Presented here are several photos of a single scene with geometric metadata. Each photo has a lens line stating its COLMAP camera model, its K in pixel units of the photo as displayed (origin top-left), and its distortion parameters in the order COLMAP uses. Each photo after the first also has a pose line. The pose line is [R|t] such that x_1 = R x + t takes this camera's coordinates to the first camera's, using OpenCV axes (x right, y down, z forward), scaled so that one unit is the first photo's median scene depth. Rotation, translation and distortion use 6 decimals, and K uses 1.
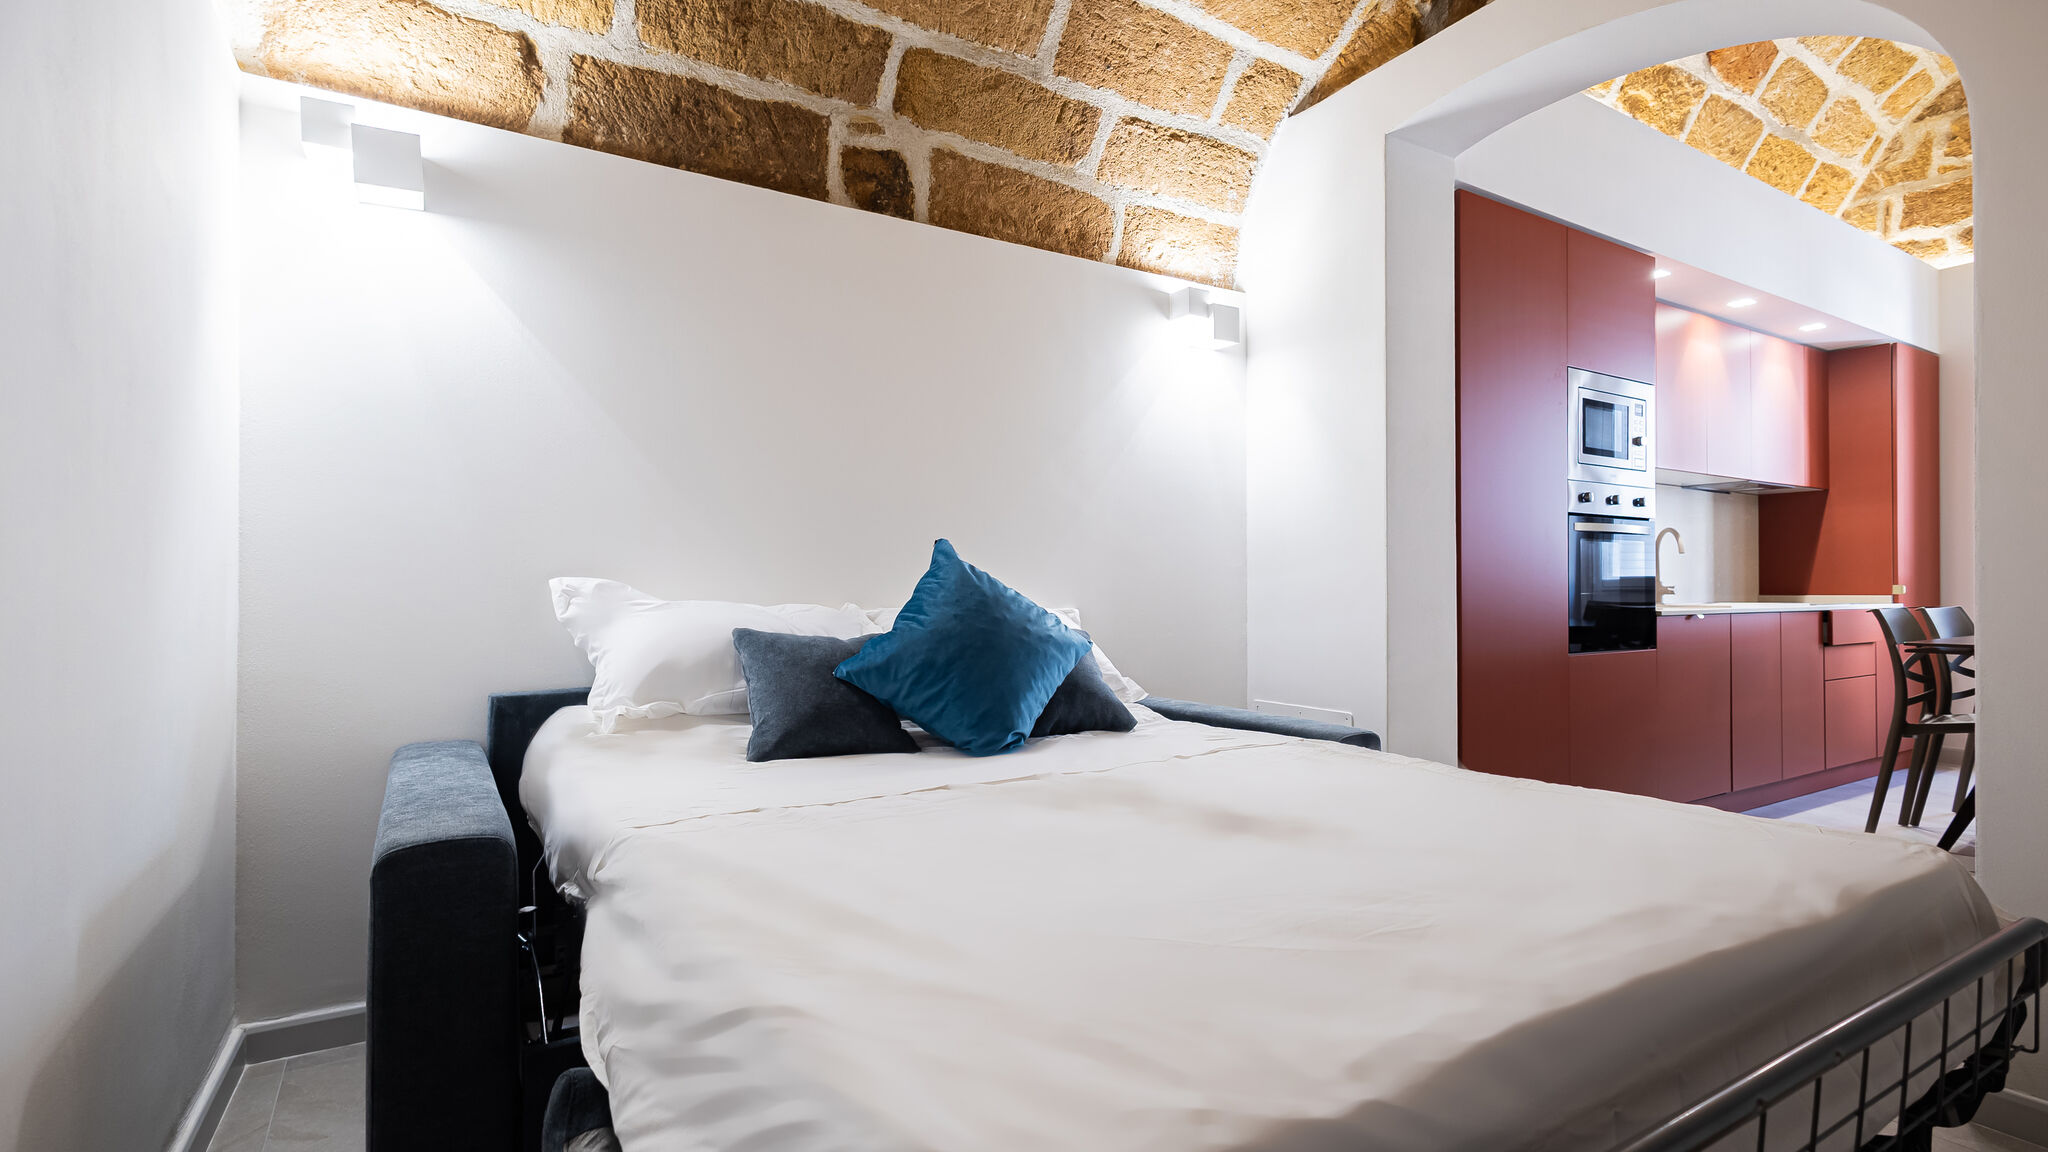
lens RADIAL K [[933.6, 0, 1024.0], [0, 933.6, 576.0], [0, 0, 1]] dist [-0.000490, -0.000590]
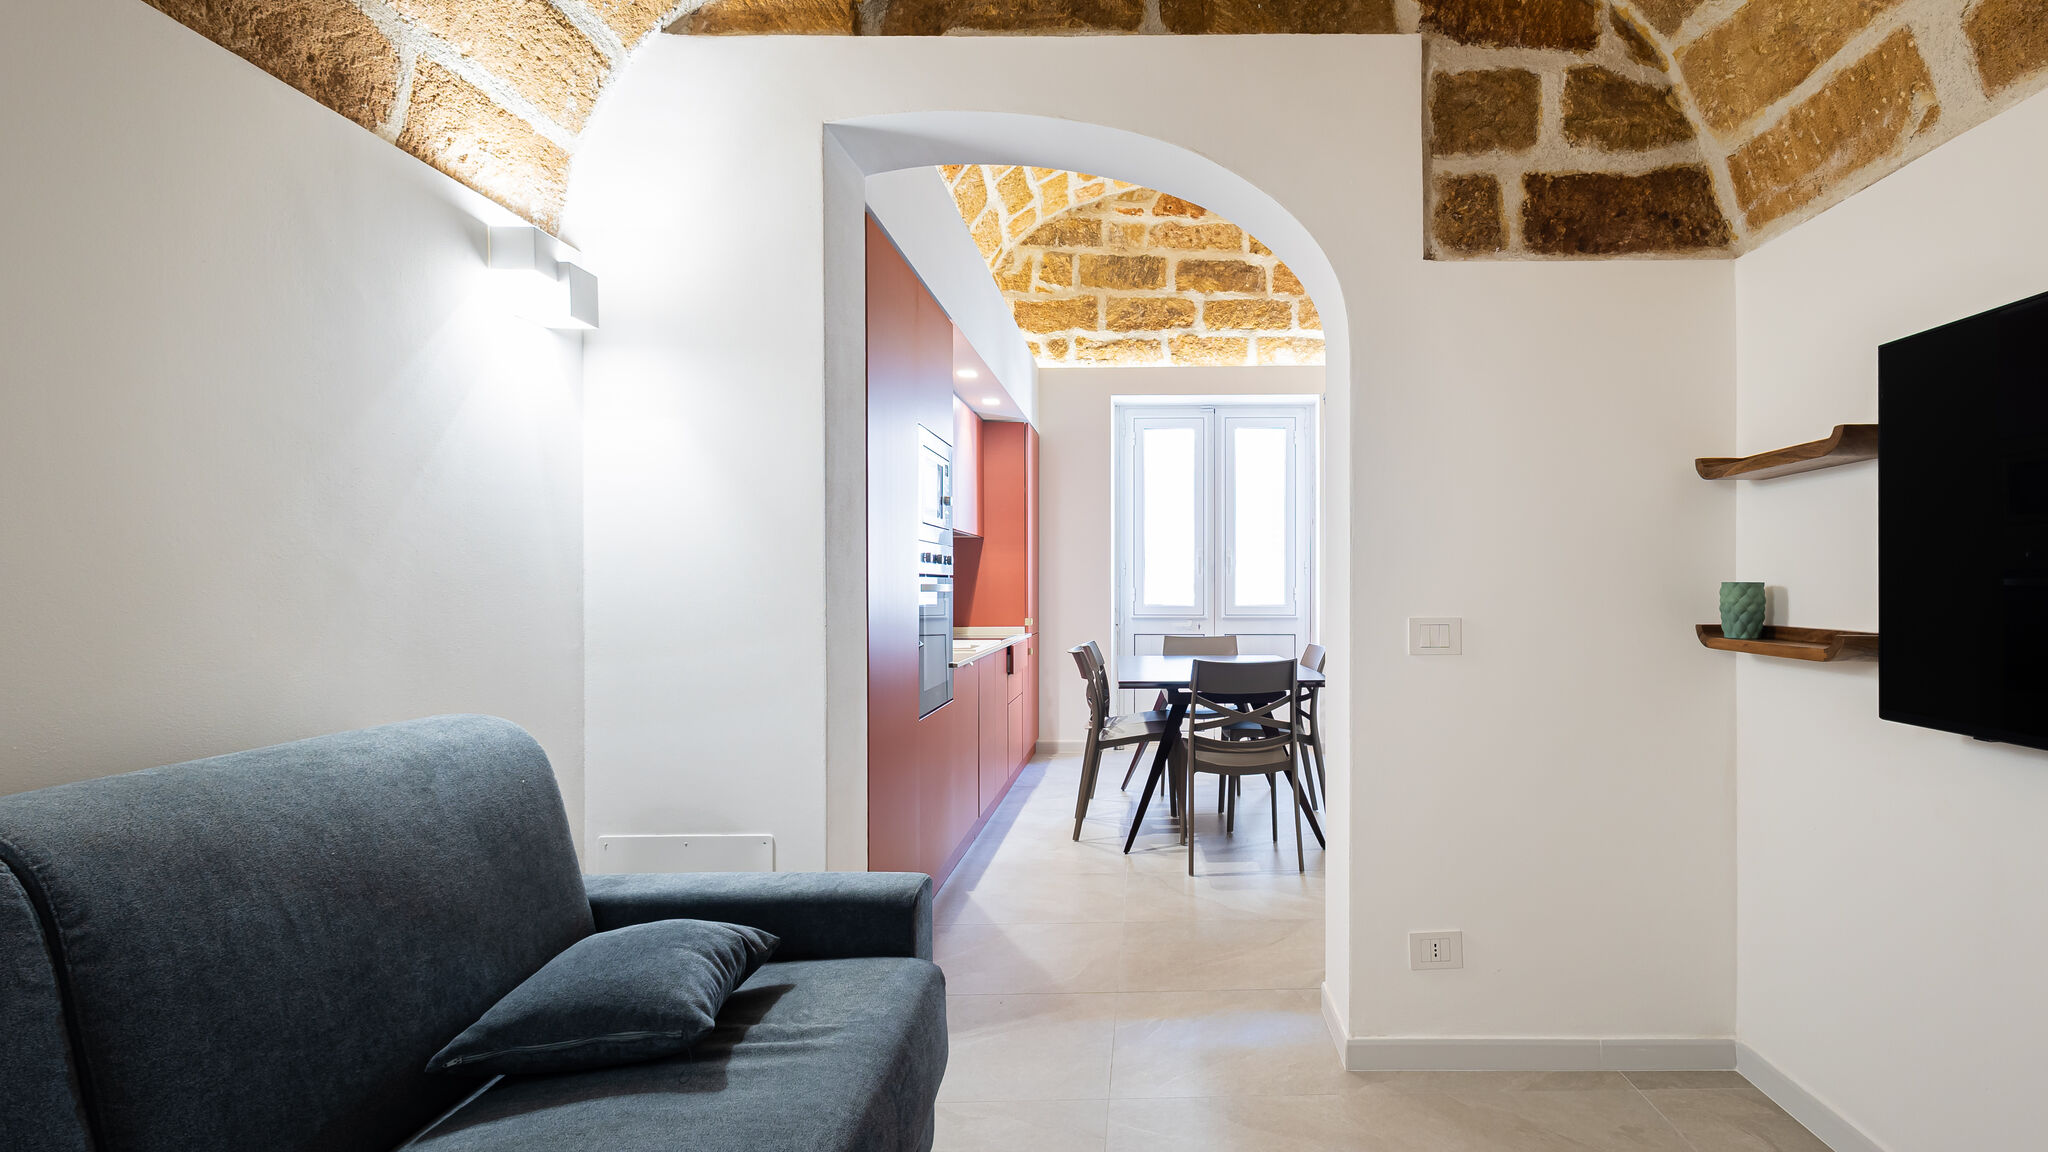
lens RADIAL K [[1026.9, 0, 1025.6], [0, 1026.9, 561.0], [0, 0, 1]] dist [-0.003338, -0.001504]
pose [[0.494362, -0.007116, 0.869227, -0.264452], [-0.005625, 0.999919, 0.011385, -0.085231], [-0.869238, -0.010517, 0.494282, 0.338115]]
